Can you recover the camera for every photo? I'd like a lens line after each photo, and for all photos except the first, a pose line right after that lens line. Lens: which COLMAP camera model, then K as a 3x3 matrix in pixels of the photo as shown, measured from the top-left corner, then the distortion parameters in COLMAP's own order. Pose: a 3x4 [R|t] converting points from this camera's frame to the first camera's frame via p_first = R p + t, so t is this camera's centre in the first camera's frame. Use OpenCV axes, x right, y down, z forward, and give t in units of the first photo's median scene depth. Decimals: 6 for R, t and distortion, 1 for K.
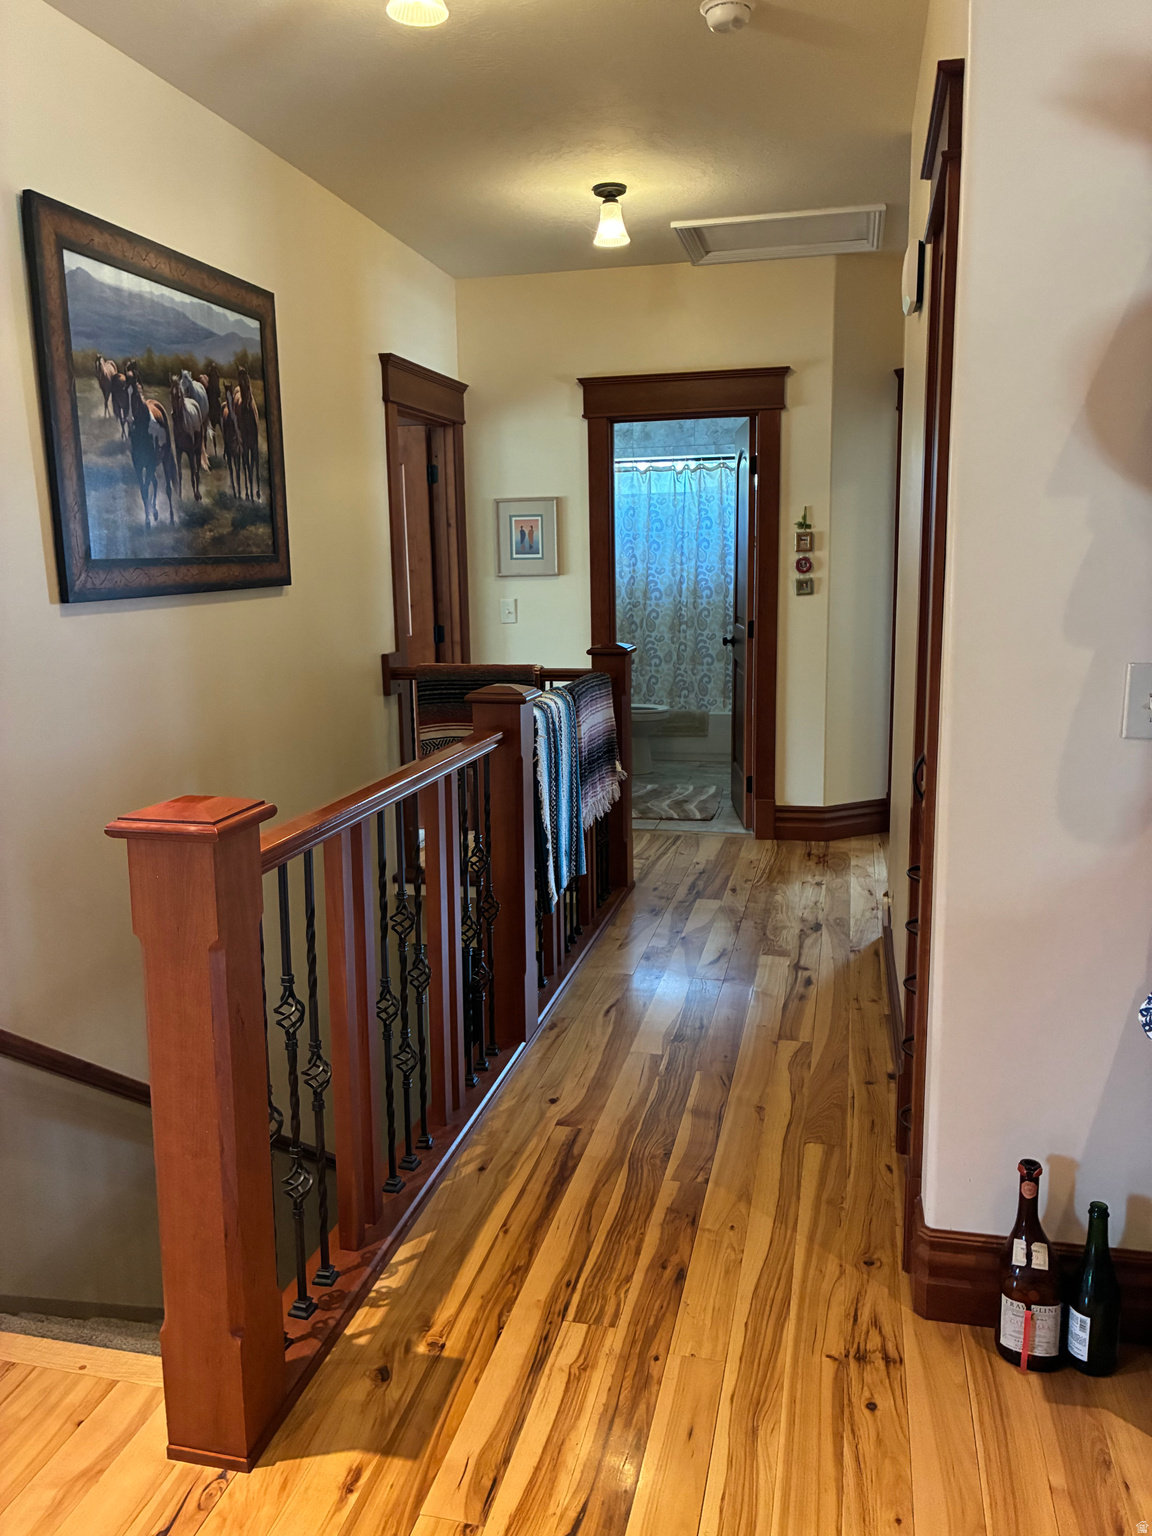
lens RADIAL K [[1163.3, 0, 562.6], [0, 1163.3, 780.8], [0, 0, 1]] dist [0.001322, -0.011707]
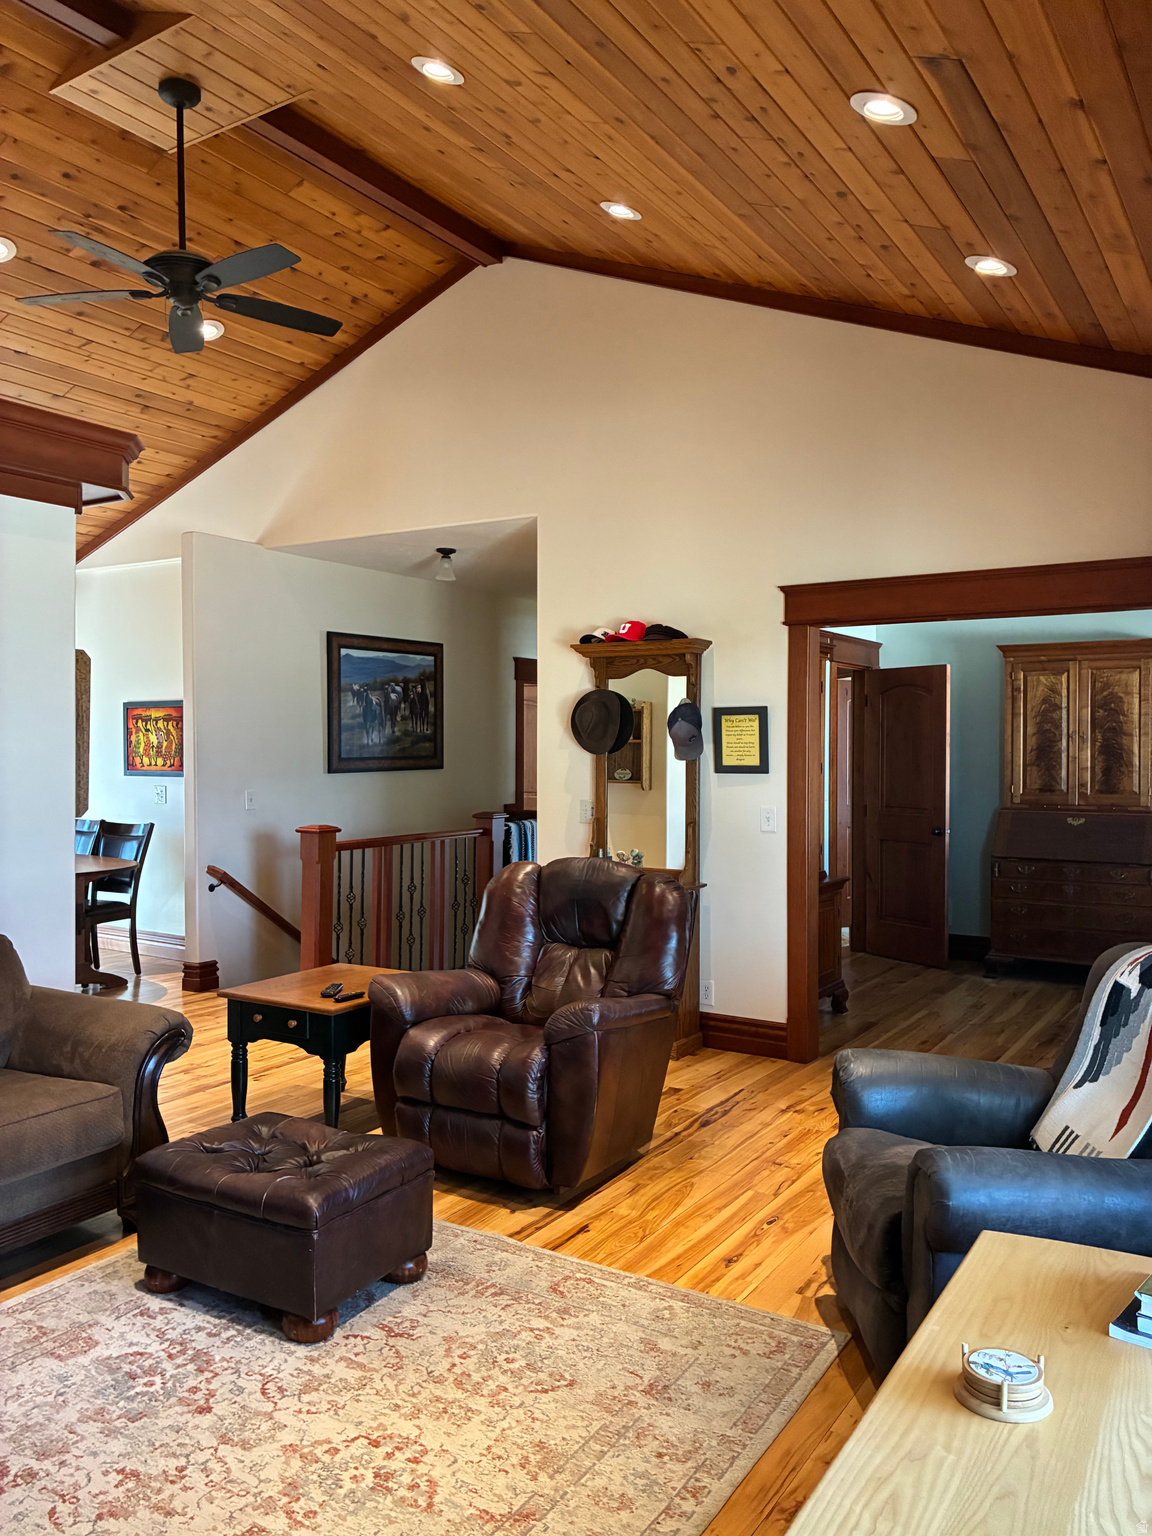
lens RADIAL K [[1163.3, 0, 580.3], [0, 1163.3, 764.6], [0, 0, 1]] dist [0.001322, -0.011707]
pose [[0.946161, 0.025246, -0.322709, 0.676729], [-0.079358, 0.984620, -0.155644, 0.136928], [0.313817, 0.172874, 0.933613, -0.914077]]
